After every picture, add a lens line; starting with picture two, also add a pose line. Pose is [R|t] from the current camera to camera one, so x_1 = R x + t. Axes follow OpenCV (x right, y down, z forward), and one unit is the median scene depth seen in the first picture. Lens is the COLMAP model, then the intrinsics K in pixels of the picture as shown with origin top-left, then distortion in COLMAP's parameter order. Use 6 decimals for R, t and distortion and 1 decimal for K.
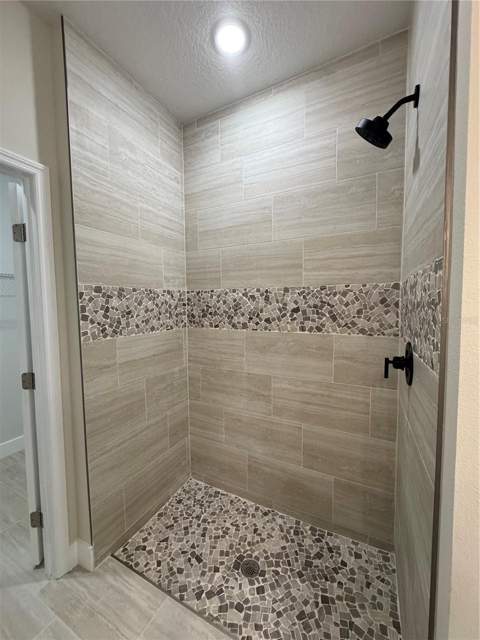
lens RADIAL K [[254.2, 0, 239.9], [0, 254.2, 320.8], [0, 0, 1]] dist [-0.005357, 0.000999]
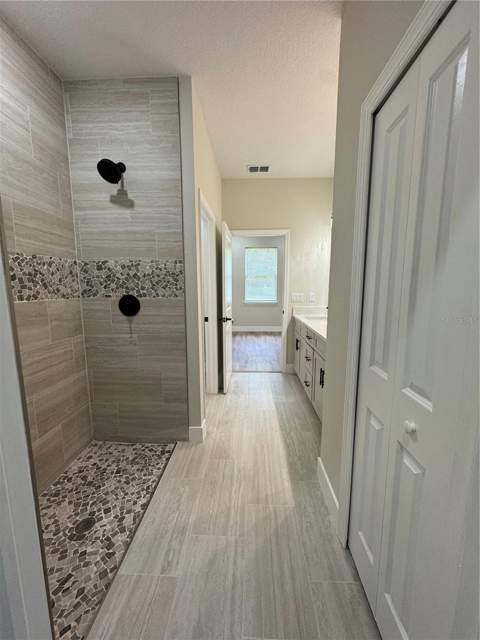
lens RADIAL K [[254.2, 0, 240.4], [0, 254.2, 319.9], [0, 0, 1]] dist [-0.005357, 0.000999]
pose [[-0.420693, -0.114832, 0.899906, -1.049322], [0.060101, 0.986250, 0.153946, 0.018256], [-0.905210, 0.118849, -0.408007, 0.728484]]
